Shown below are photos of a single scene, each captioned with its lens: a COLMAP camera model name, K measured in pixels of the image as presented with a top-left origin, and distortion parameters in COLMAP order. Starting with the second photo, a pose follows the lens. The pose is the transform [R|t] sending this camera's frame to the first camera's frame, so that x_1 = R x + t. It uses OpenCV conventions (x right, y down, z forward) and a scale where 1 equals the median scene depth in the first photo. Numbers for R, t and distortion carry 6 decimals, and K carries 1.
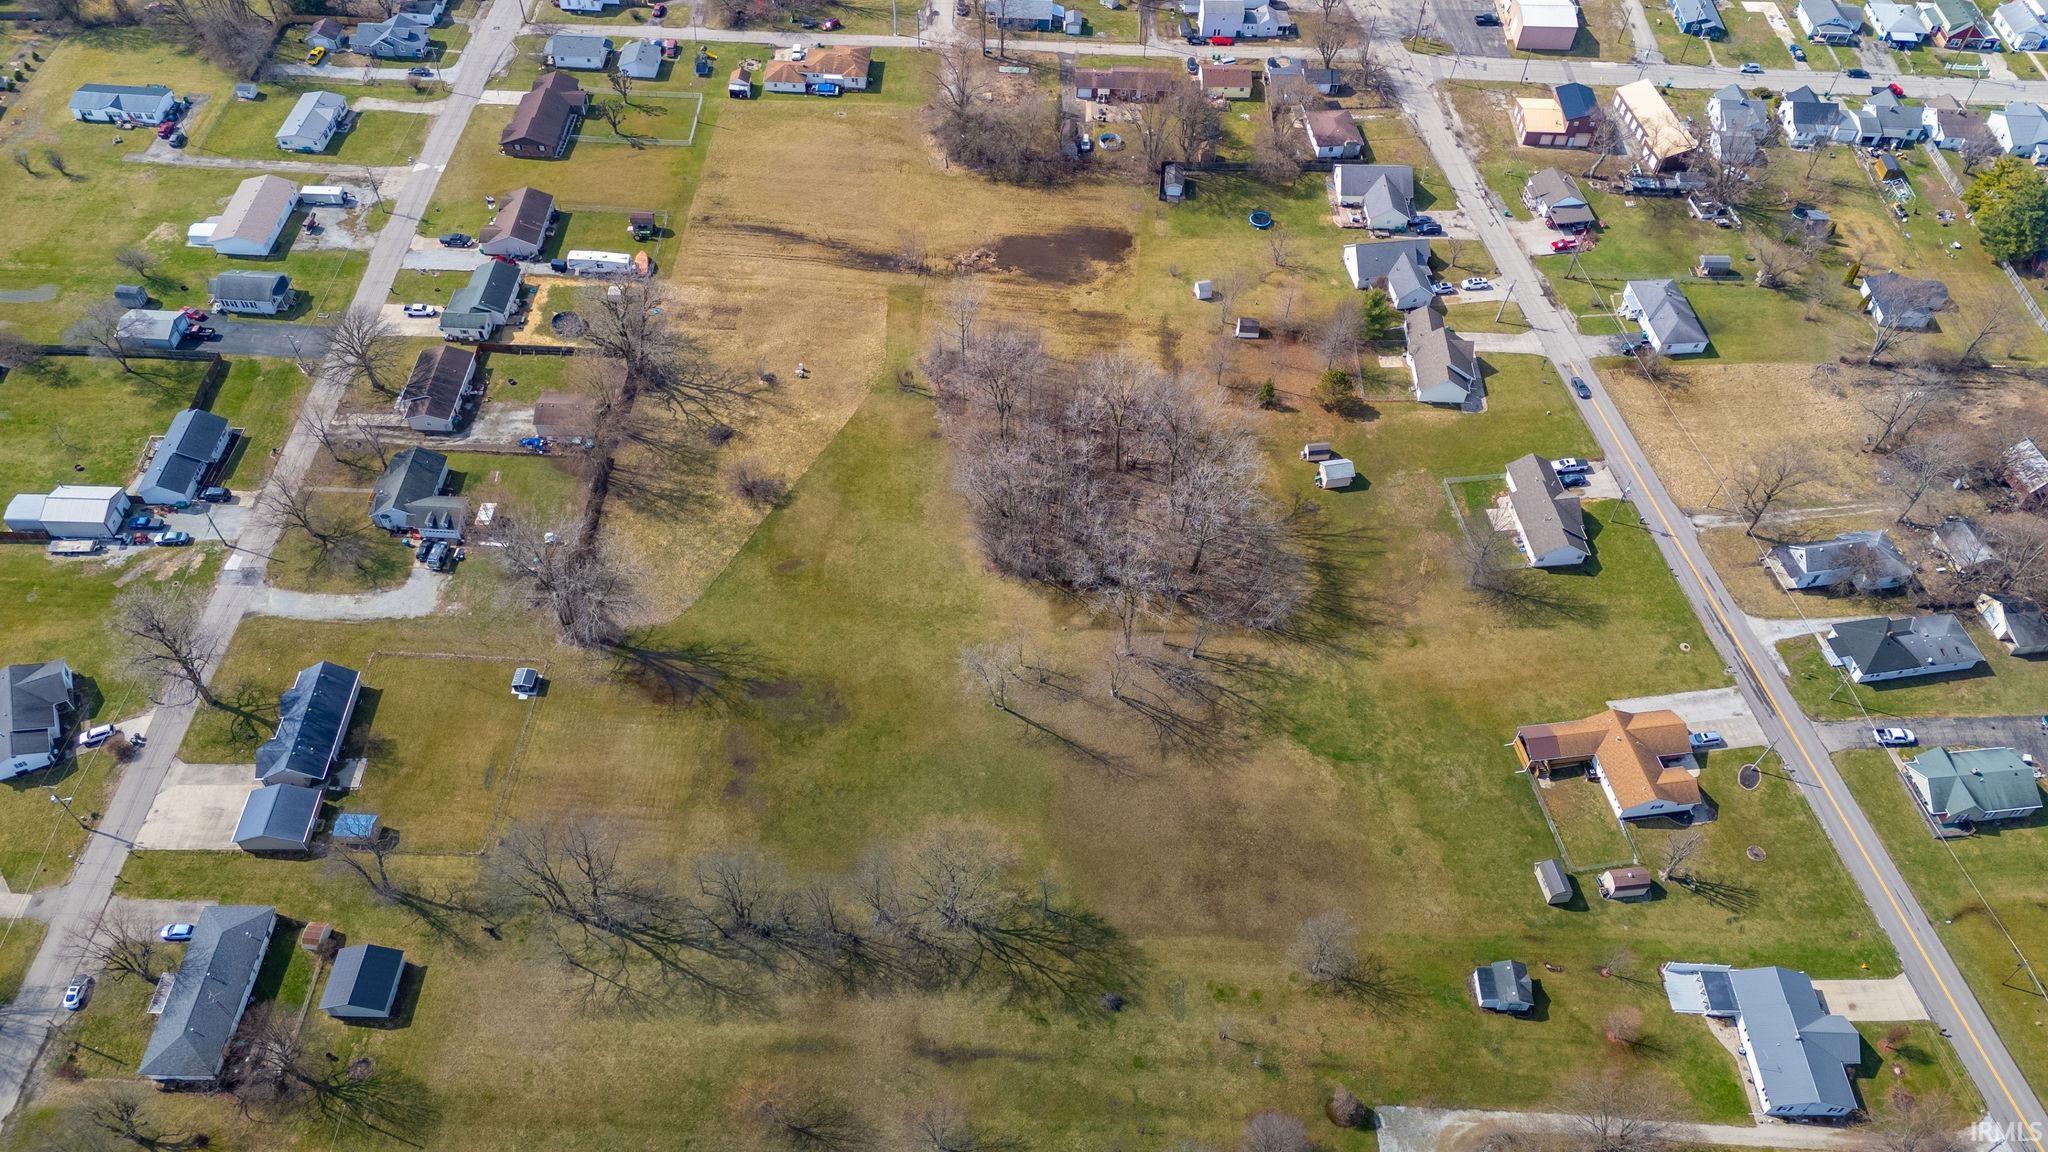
lens RADIAL K [[1528.7, 0, 1025.7], [0, 1528.7, 541.5], [0, 0, 1]] dist [0.044081, -0.004177]
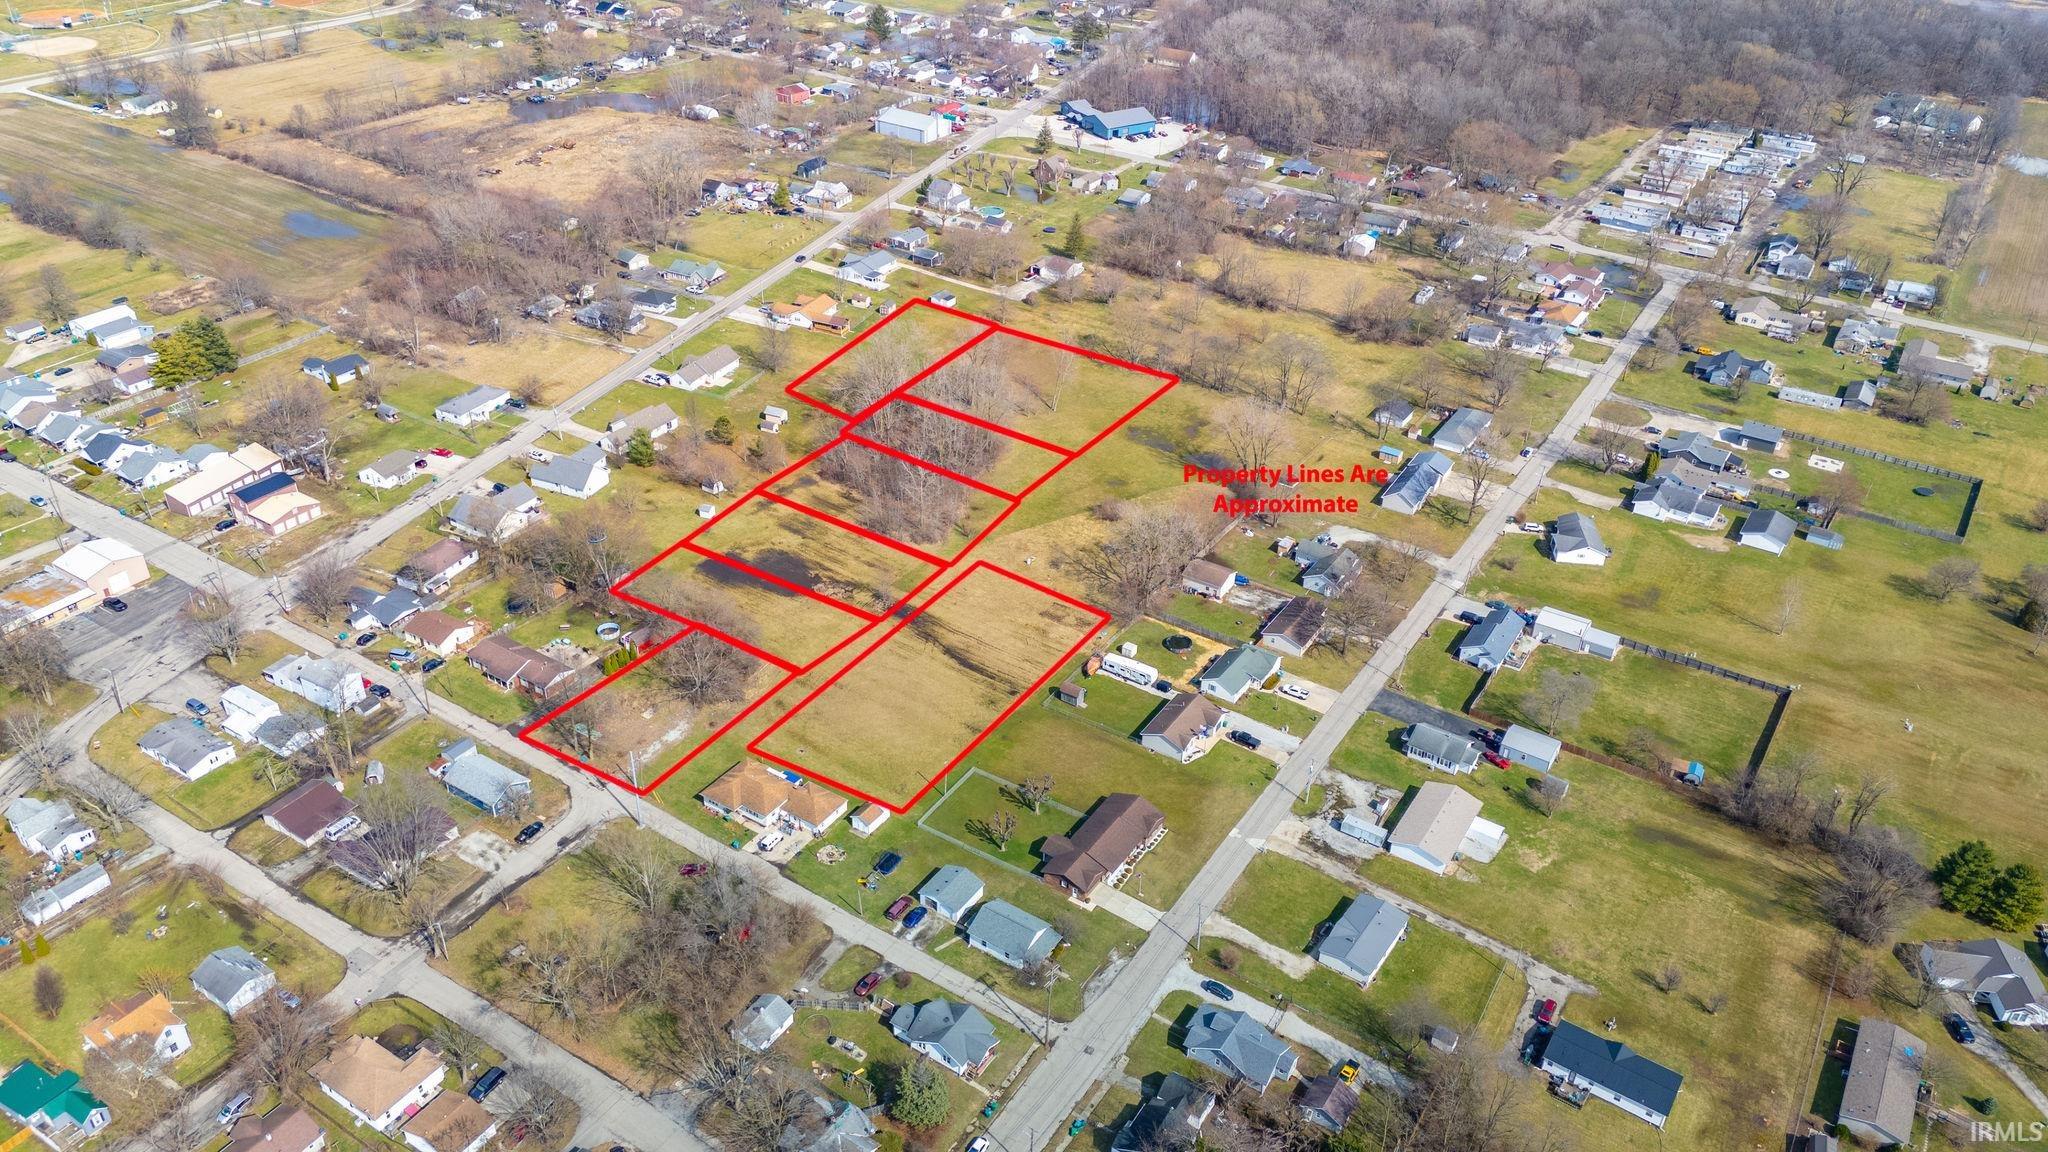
lens RADIAL K [[1528.7, 0, 1025.7], [0, 1528.7, 541.5], [0, 0, 1]] dist [0.044081, -0.004177]
pose [[-0.850725, -0.312270, 0.422795, -0.652566], [0.363103, 0.232437, 0.902291, -1.216784], [-0.380031, 0.921119, -0.084353, 1.060657]]
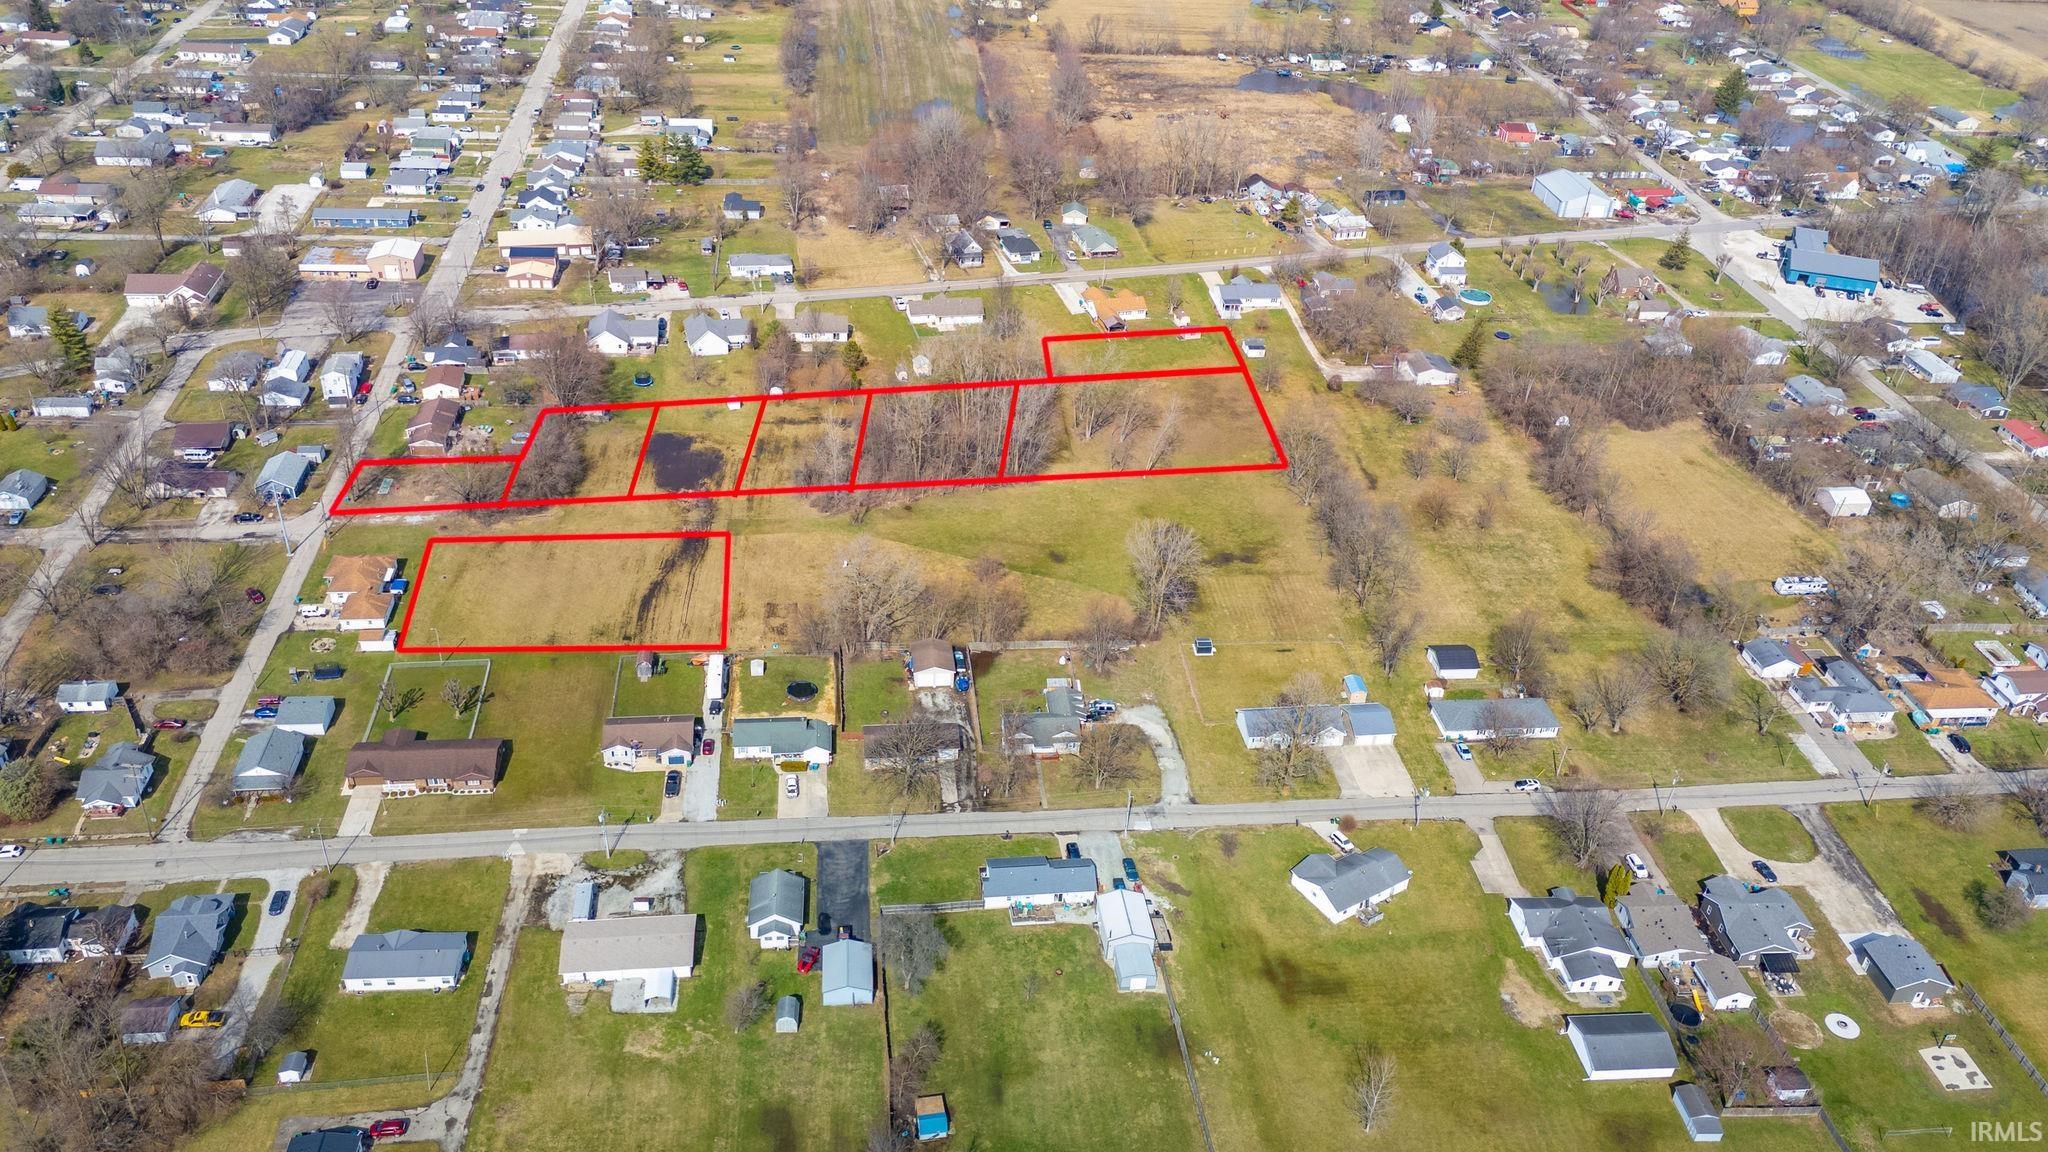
lens RADIAL K [[1588.5, 0, 1024.0], [0, 1588.5, 576.0], [0, 0, 1]] dist [0.050504, -0.004819]
pose [[-0.138070, -0.570148, 0.809857, -1.125043], [0.708956, 0.514092, 0.482795, -0.583407], [-0.691606, 0.640812, 0.333229, 0.490320]]
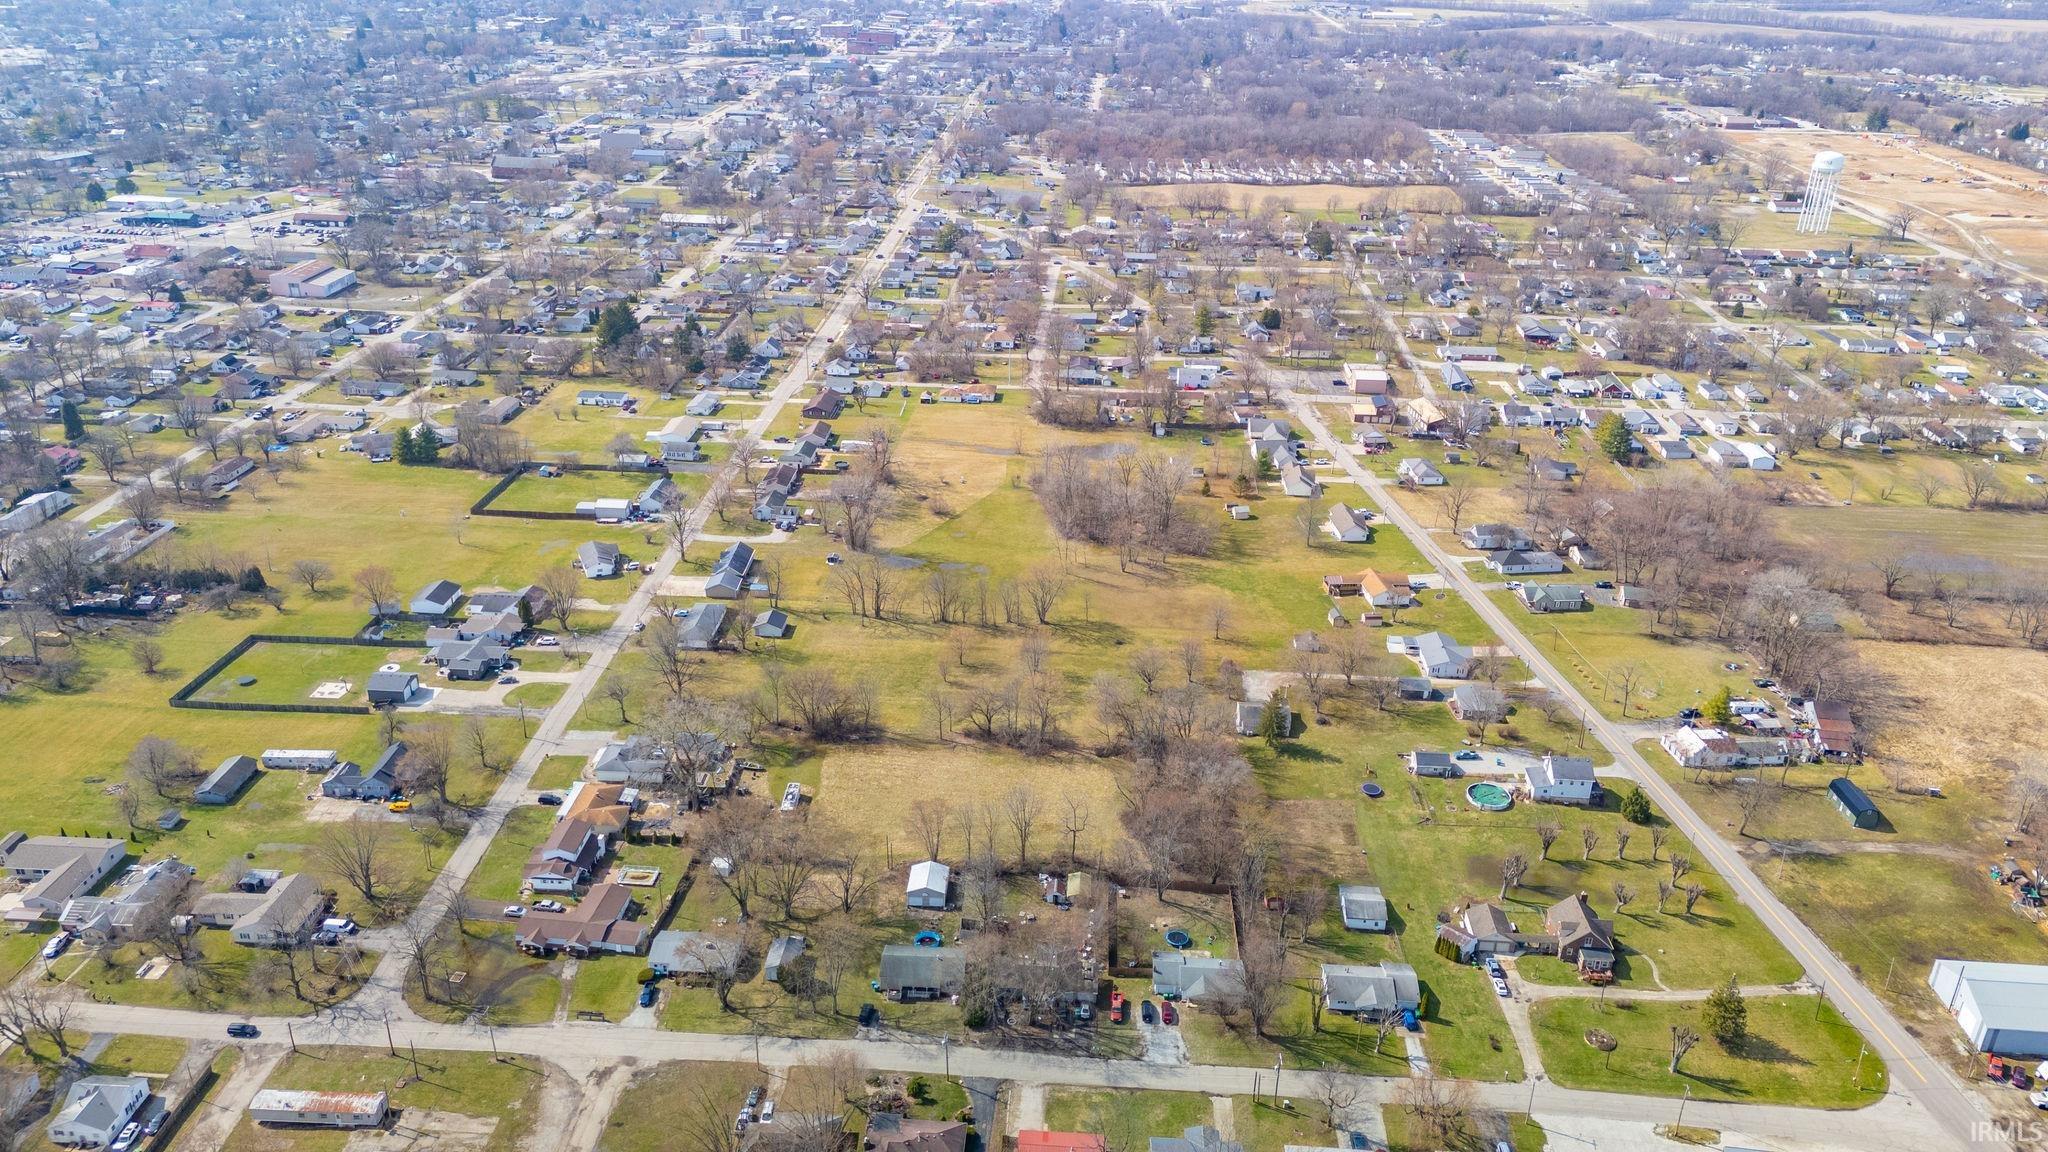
lens RADIAL K [[1477.6, 0, 1024.0], [0, 1477.6, 576.0], [0, 0, 1]] dist [0.111401, -0.001372]
pose [[0.999190, 0.009105, -0.039191, 0.003695], [-0.024429, 0.911261, -0.411104, 0.739695], [0.031970, 0.411729, 0.910745, -0.623127]]
